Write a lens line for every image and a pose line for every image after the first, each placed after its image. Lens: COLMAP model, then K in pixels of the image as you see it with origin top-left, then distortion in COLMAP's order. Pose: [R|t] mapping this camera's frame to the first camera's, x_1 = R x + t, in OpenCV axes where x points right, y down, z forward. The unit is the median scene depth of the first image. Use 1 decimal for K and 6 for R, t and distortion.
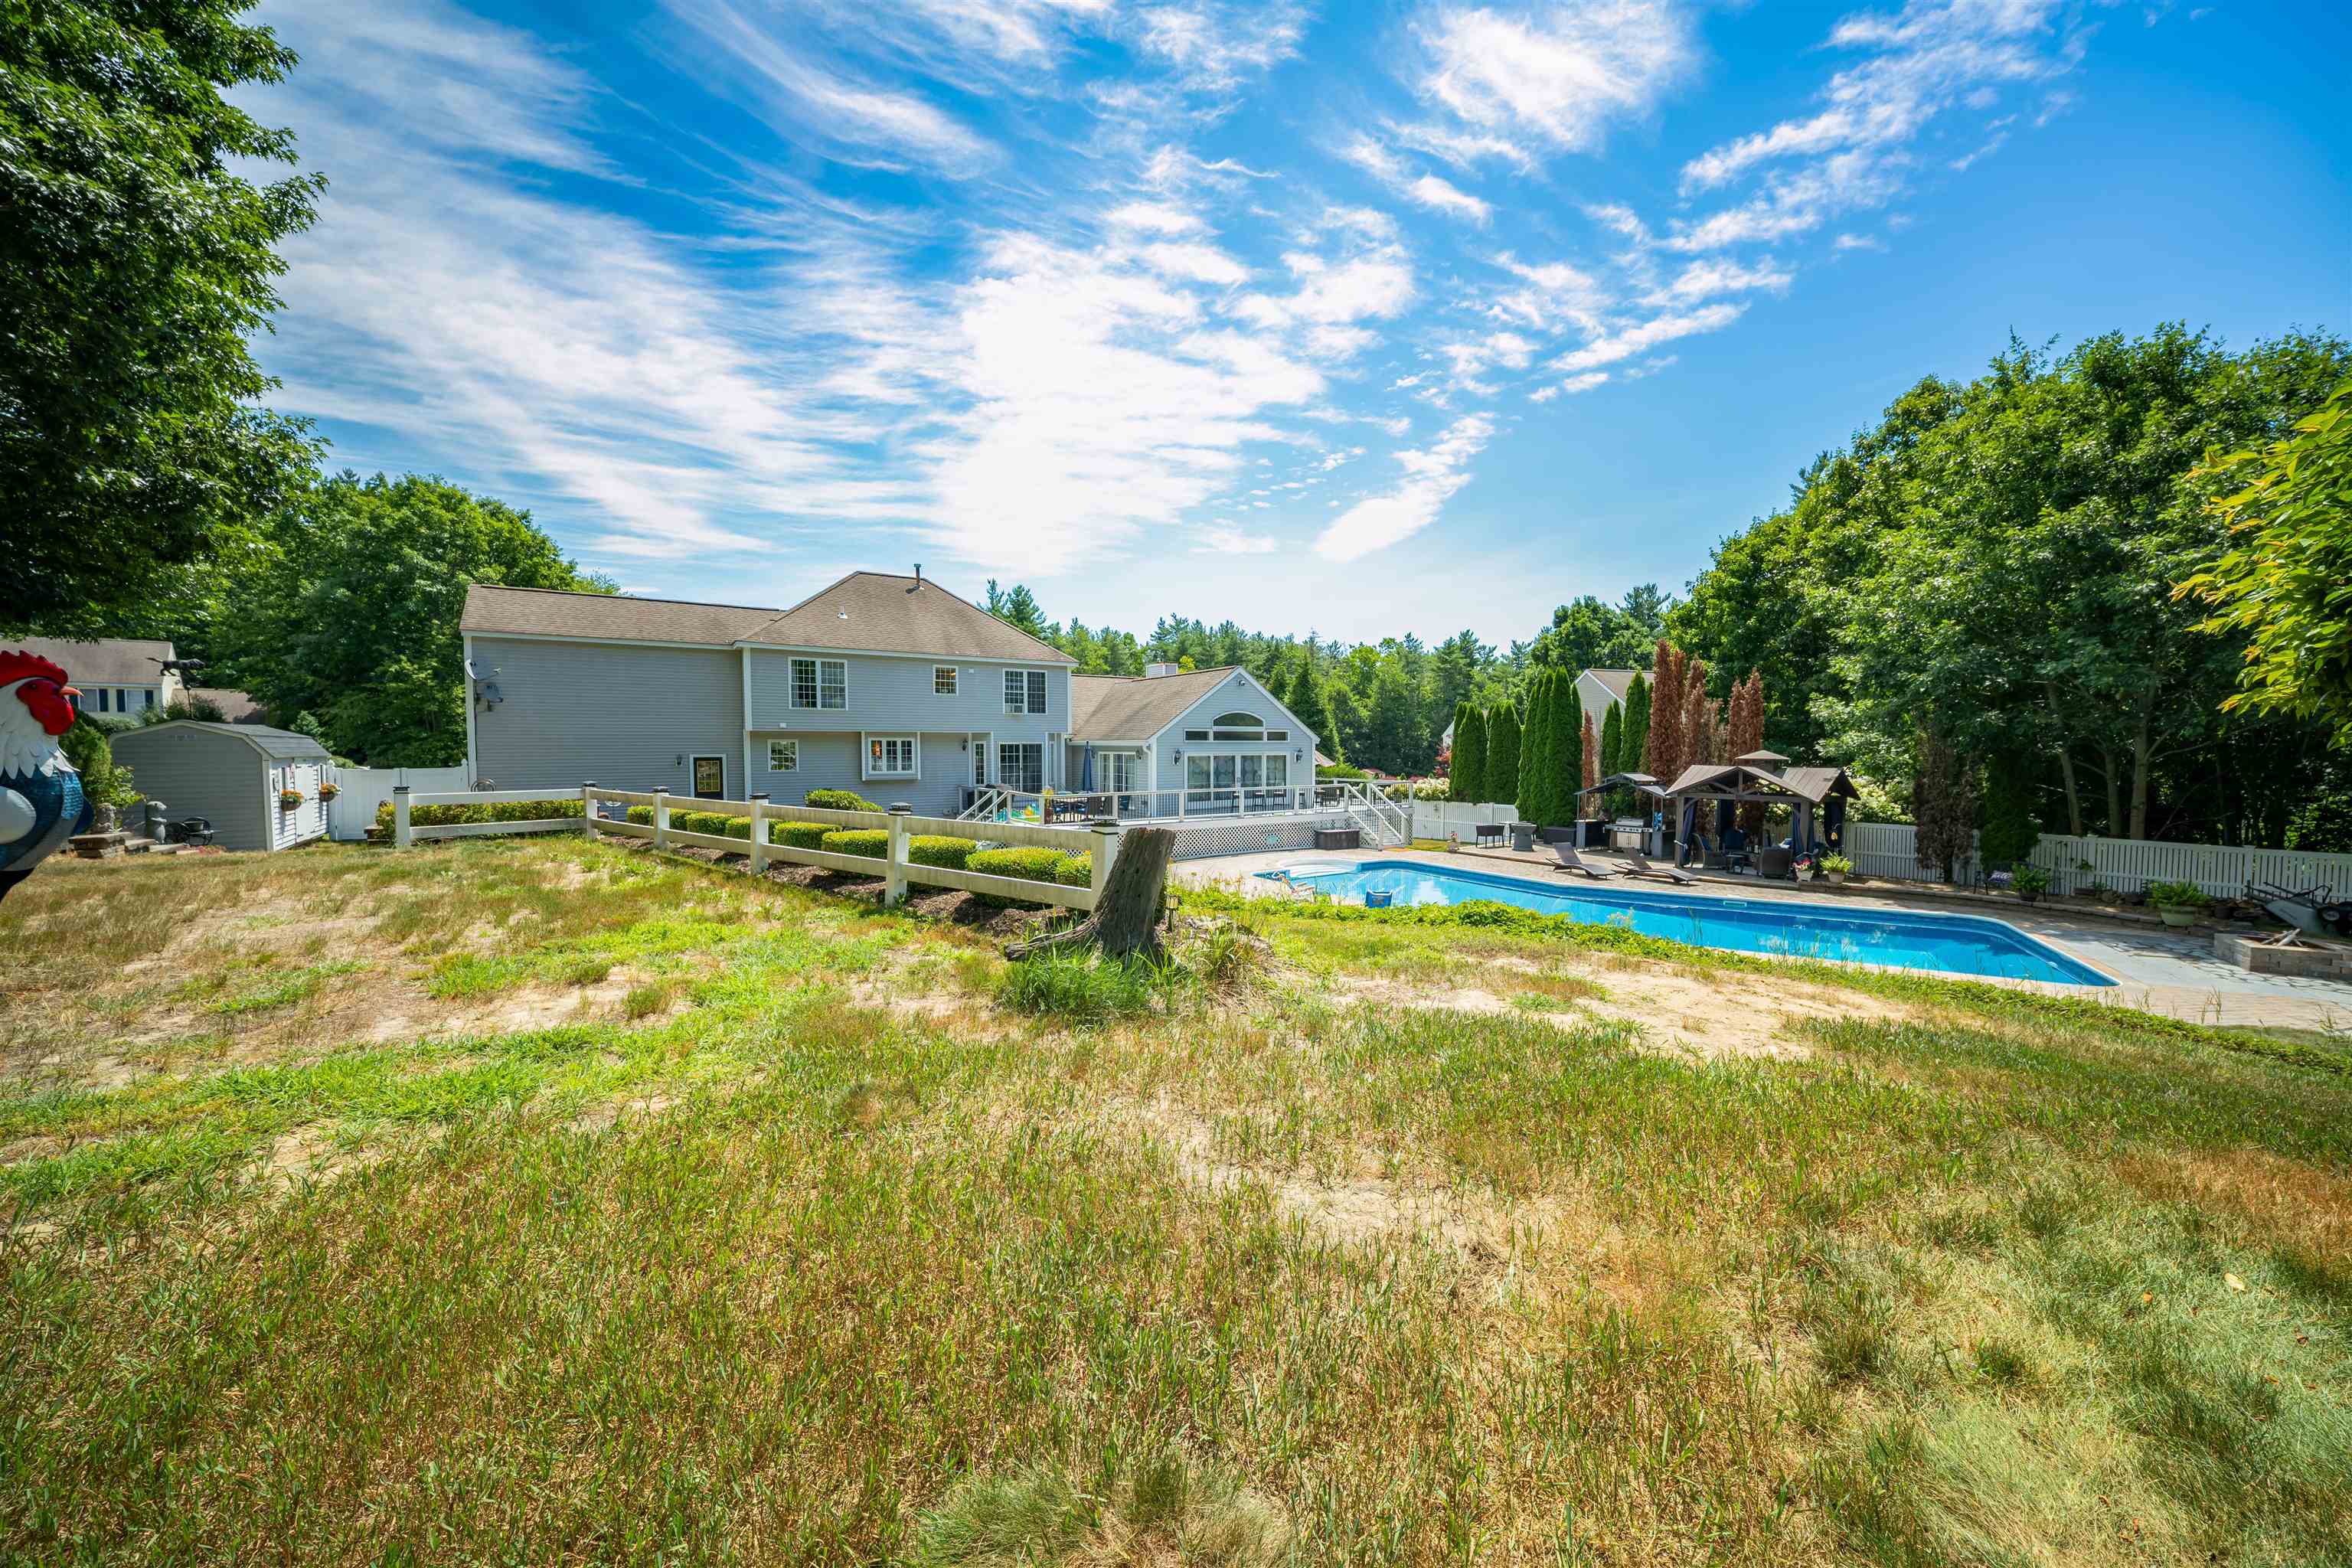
lens RADIAL K [[811.0, 0, 1176.0], [0, 811.0, 784.0], [0, 0, 1]] dist [0.000673, -0.000014]
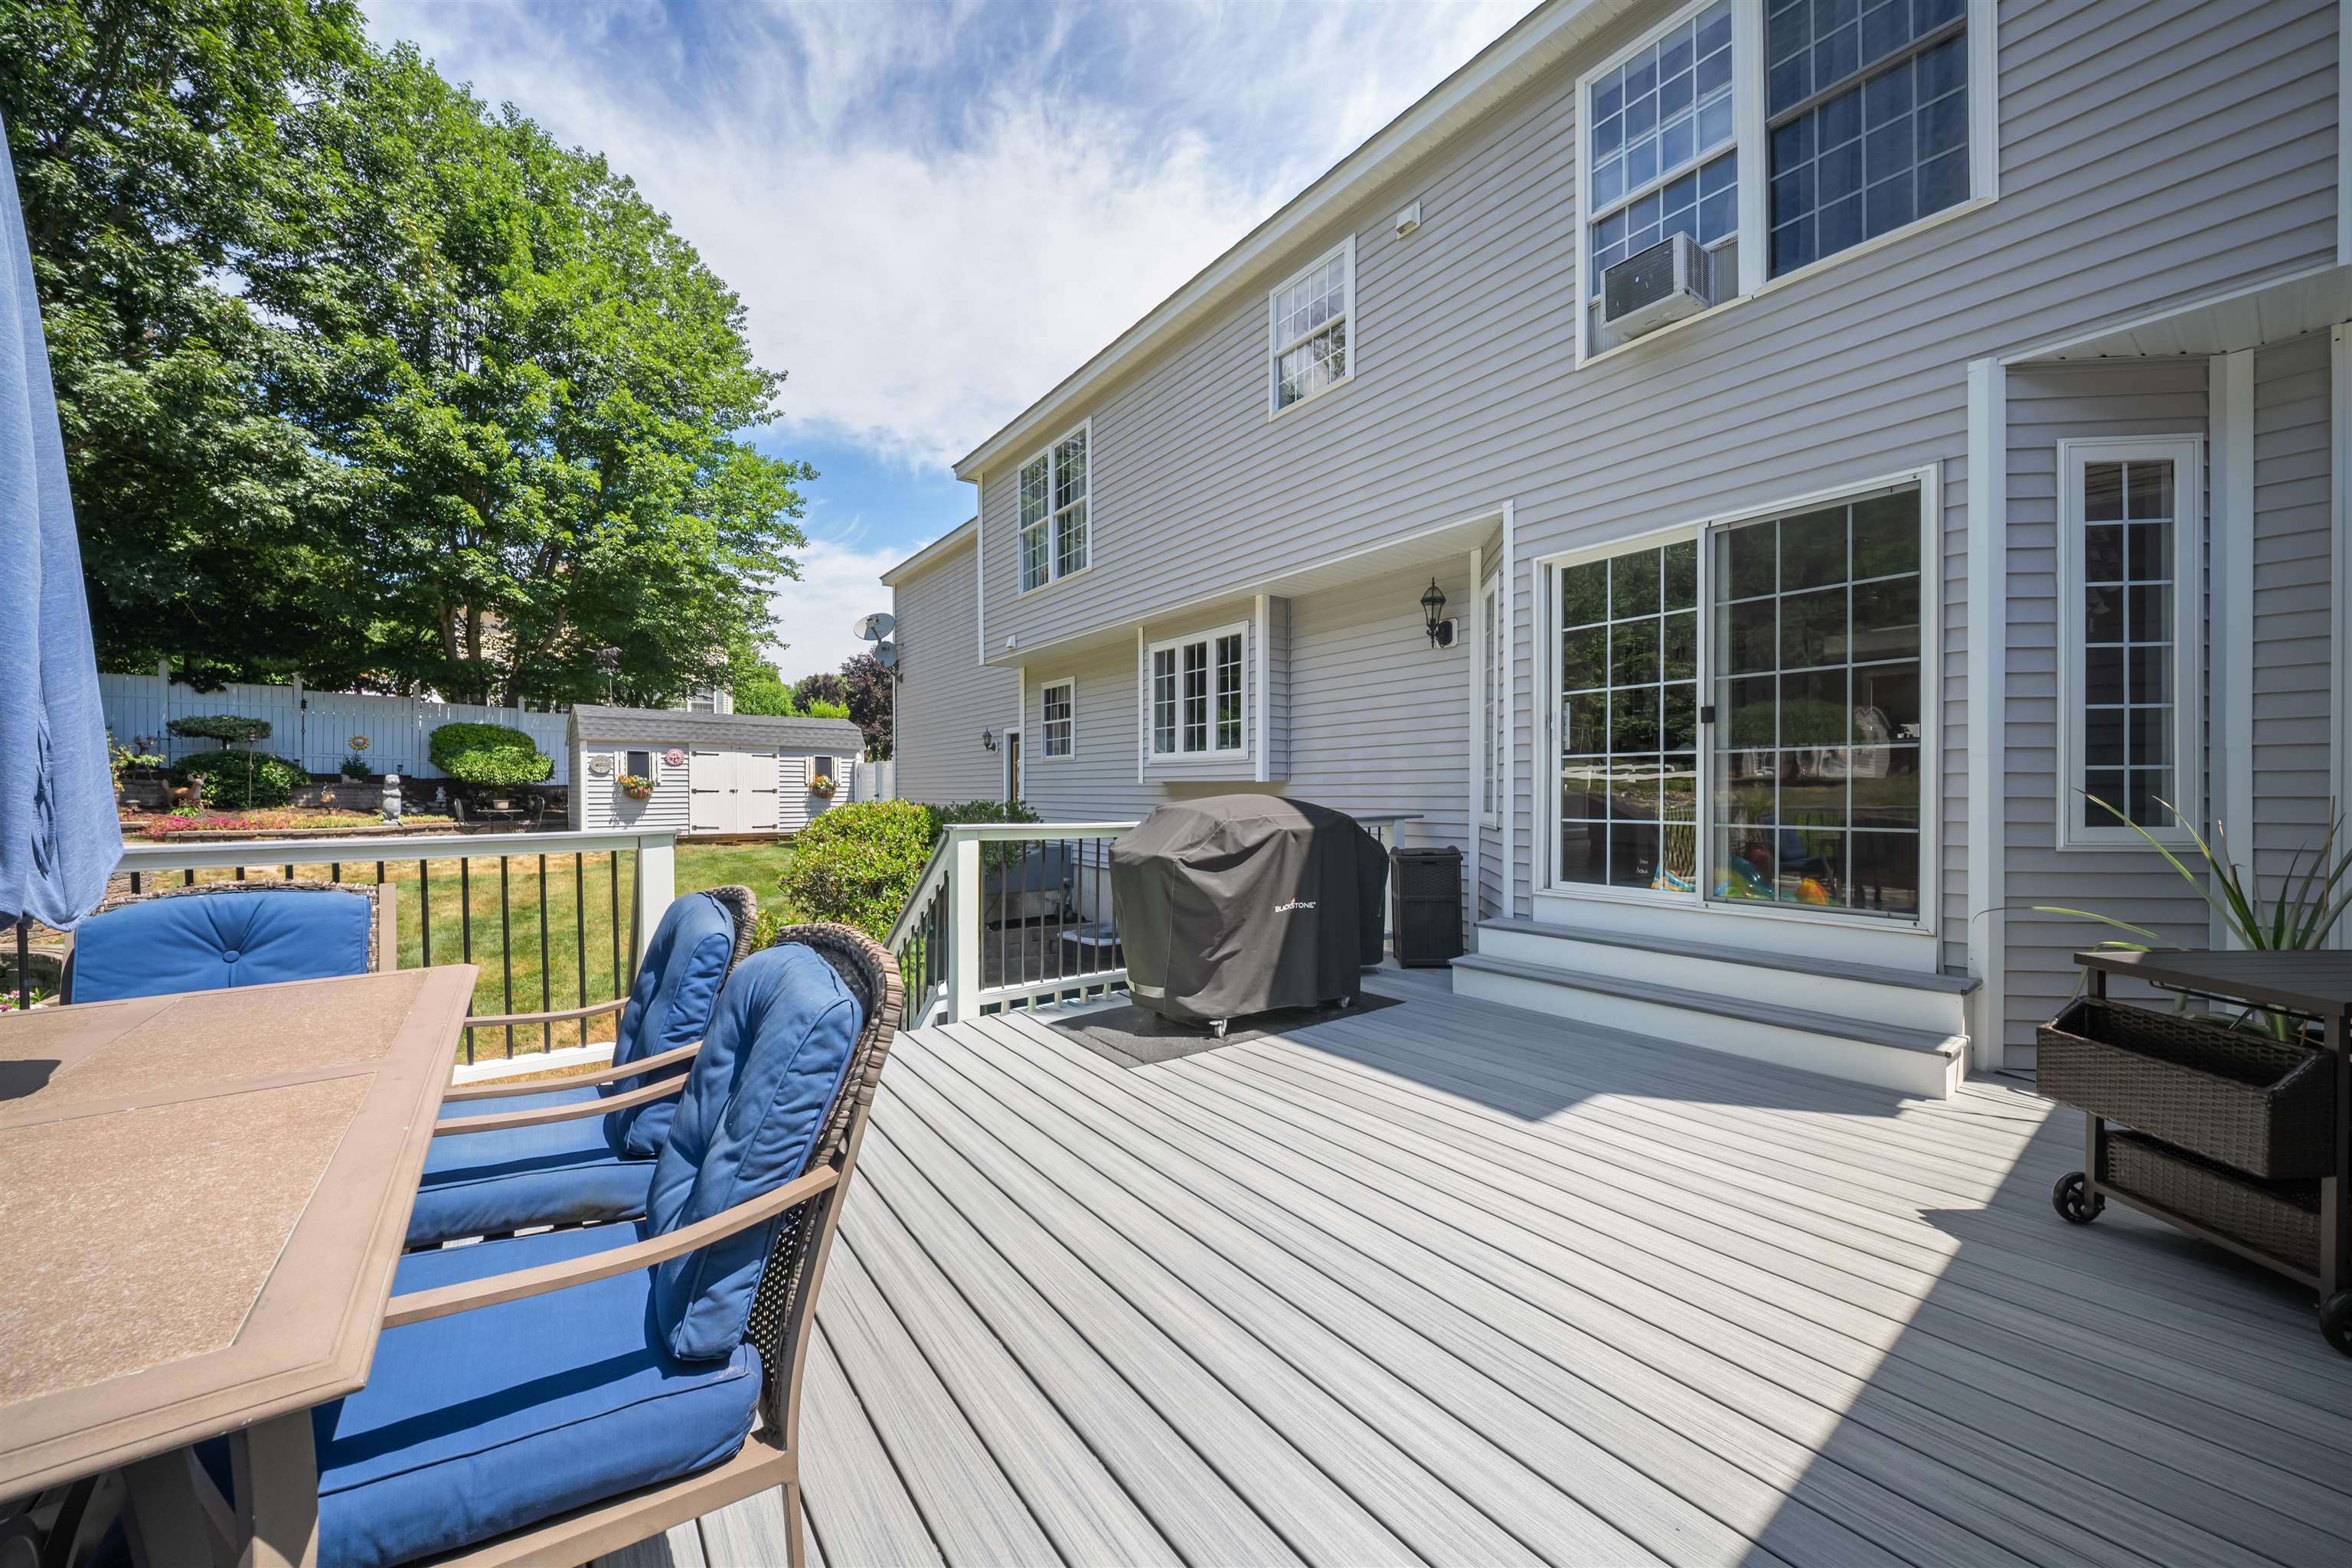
lens RADIAL K [[840.1, 0, 1166.6], [0, 840.1, 793.5], [0, 0, 1]] dist [-0.000969, -0.000175]
pose [[0.052715, 0.001360, -0.998609, -0.053736], [-0.045455, 0.998966, -0.001039, -0.000582], [0.997575, 0.045446, 0.052722, 0.916220]]
